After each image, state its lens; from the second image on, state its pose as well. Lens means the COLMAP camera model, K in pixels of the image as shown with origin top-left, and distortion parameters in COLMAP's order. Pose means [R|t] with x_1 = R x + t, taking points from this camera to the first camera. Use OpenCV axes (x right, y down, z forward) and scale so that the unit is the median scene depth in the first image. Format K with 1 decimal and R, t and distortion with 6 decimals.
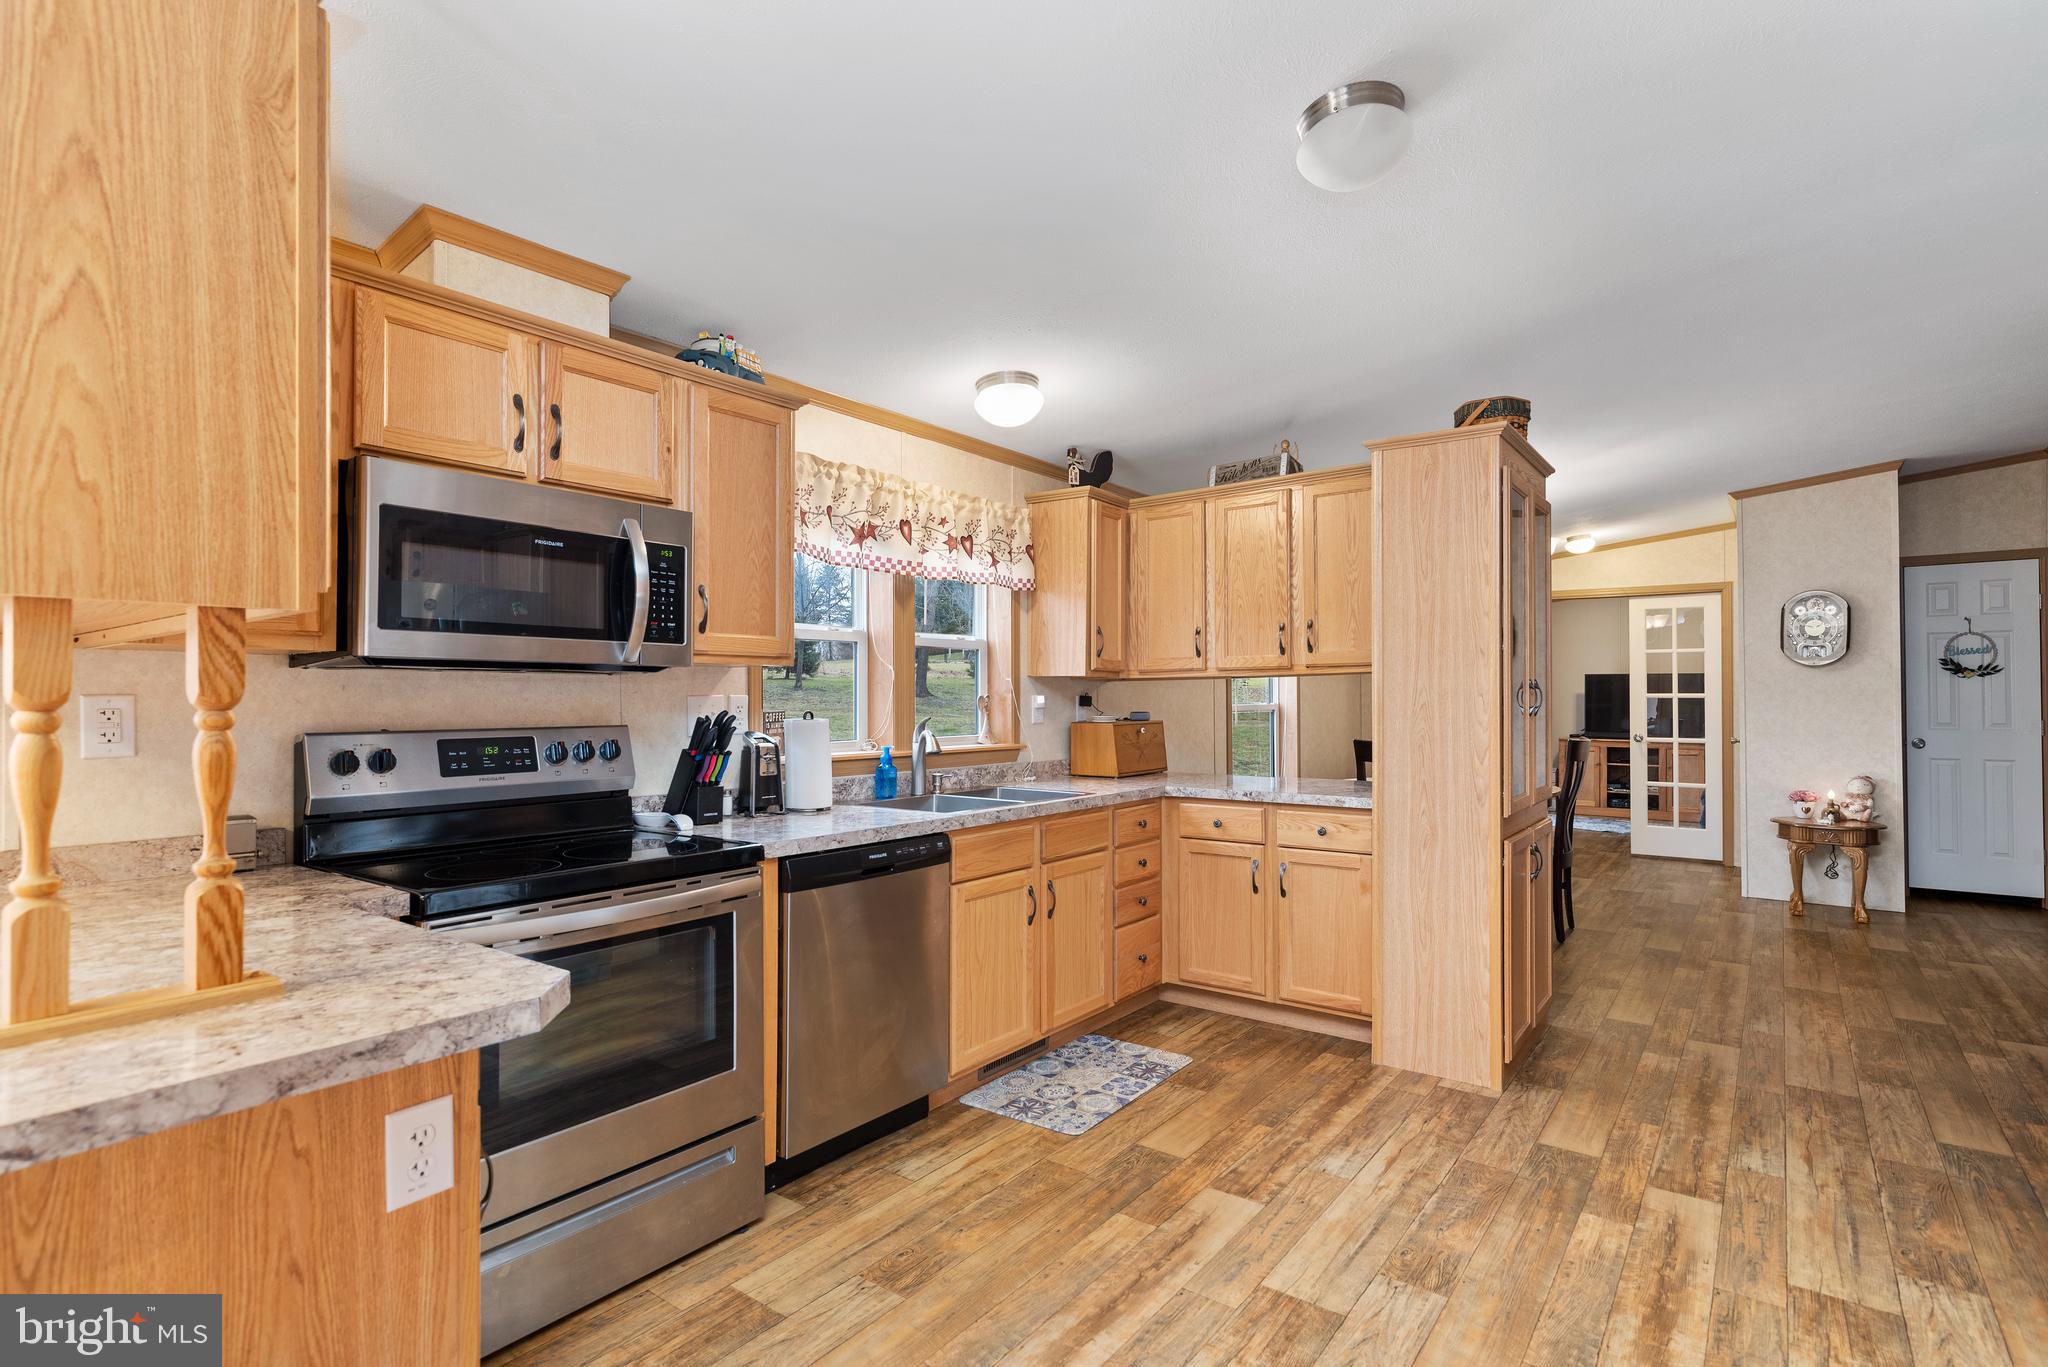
lens RADIAL K [[1003.6, 0, 1051.0], [0, 1003.6, 689.0], [0, 0, 1]] dist [-0.001272, 0.002924]
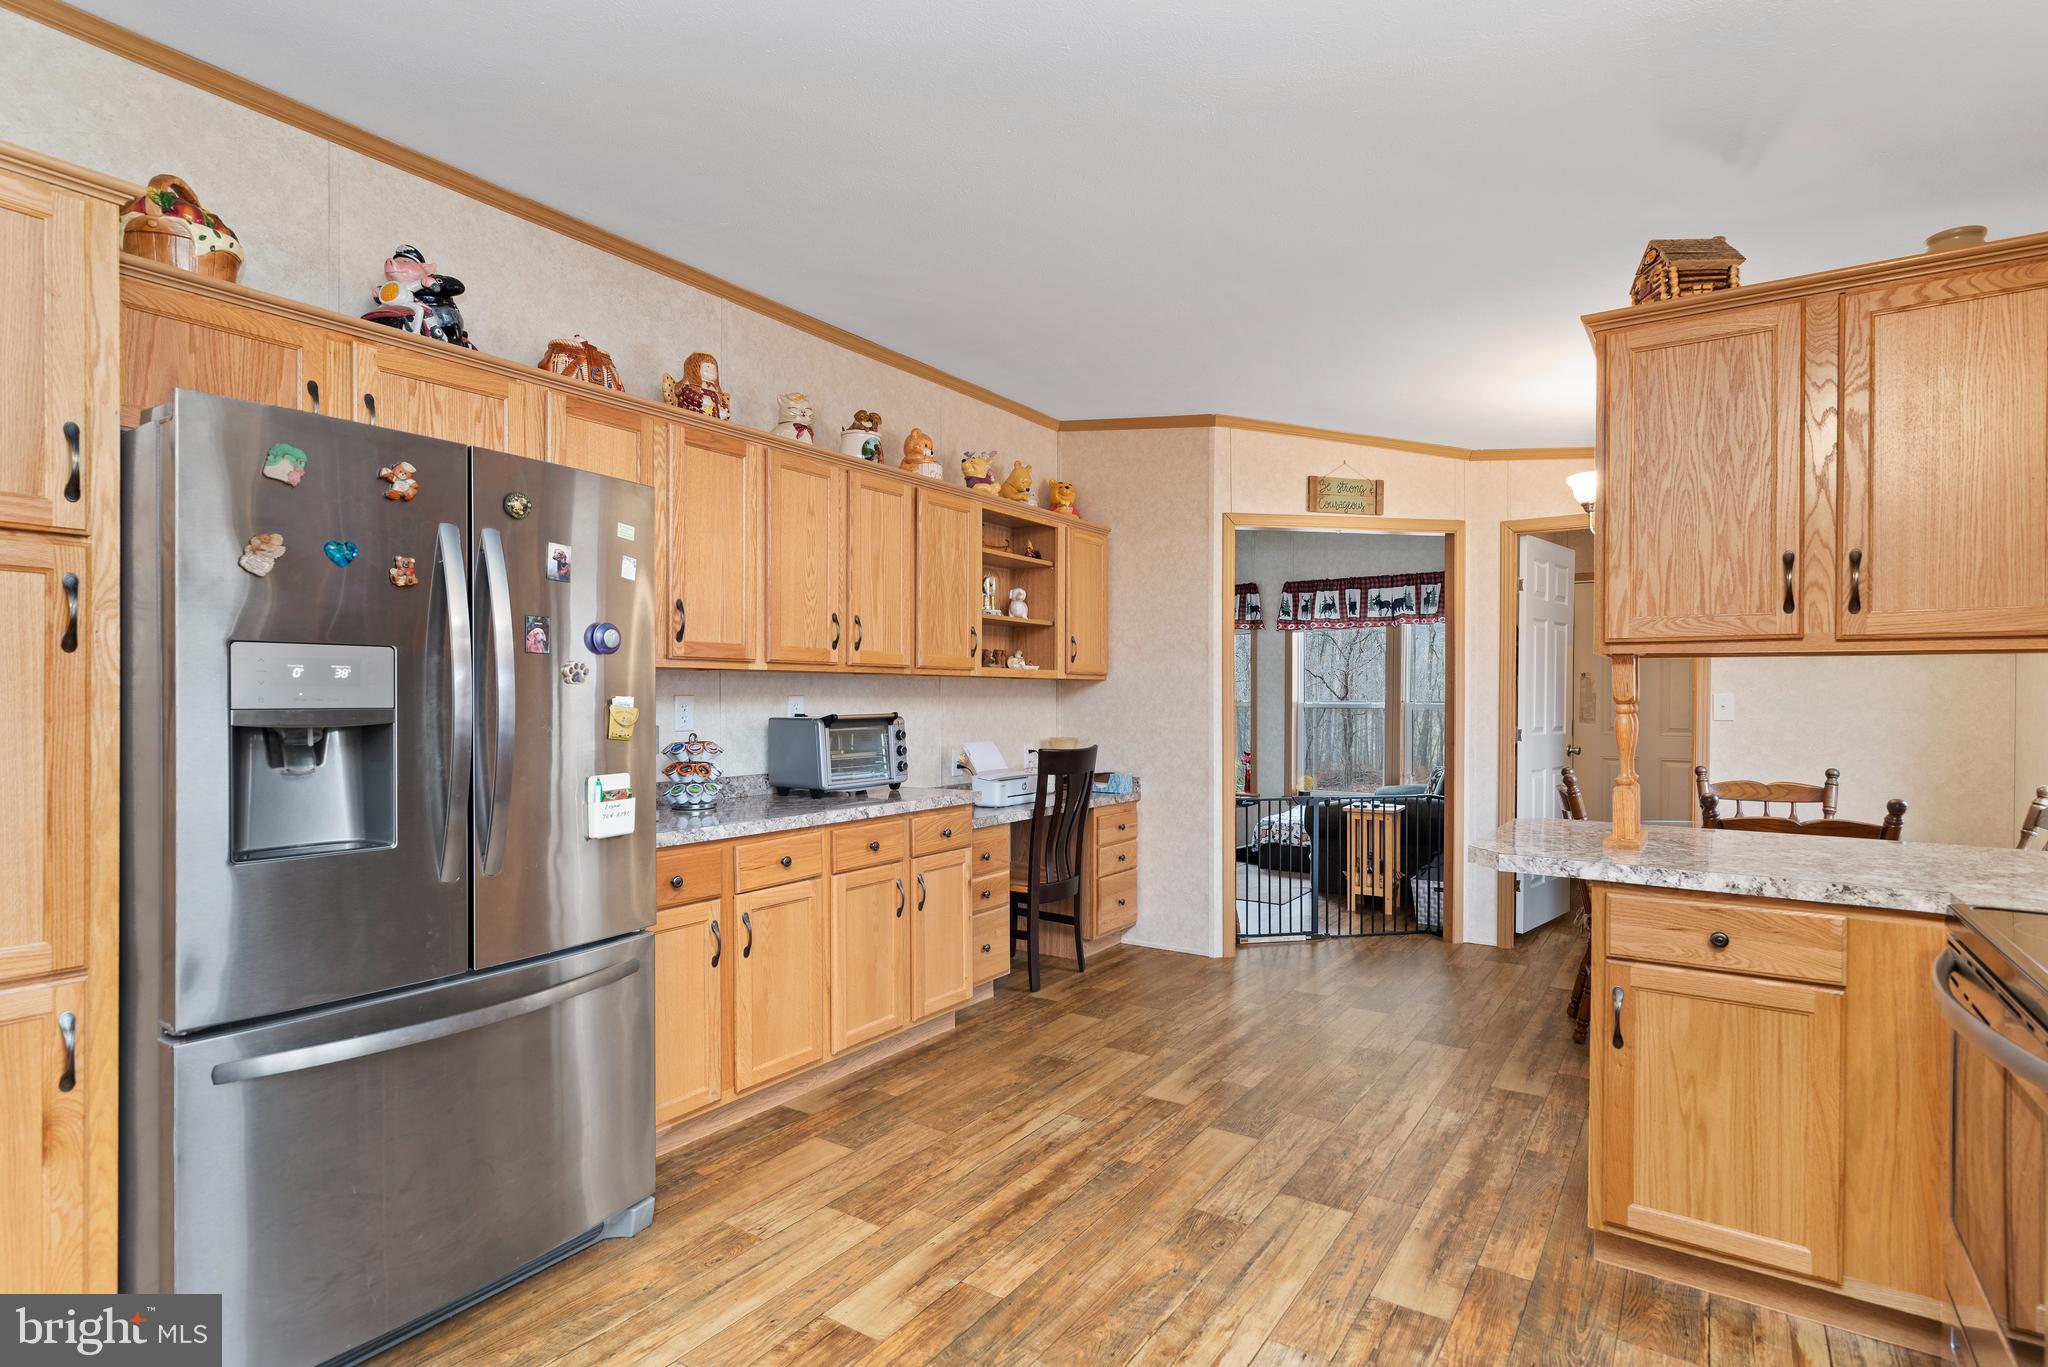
lens RADIAL K [[1003.6, 0, 1045.8], [0, 1003.6, 701.8], [0, 0, 1]] dist [-0.001272, 0.002924]
pose [[-0.999093, -0.001096, -0.042562, 0.596302], [-0.000904, 0.999989, -0.004532, 0.019230], [0.042566, -0.004489, -0.999084, 2.091478]]
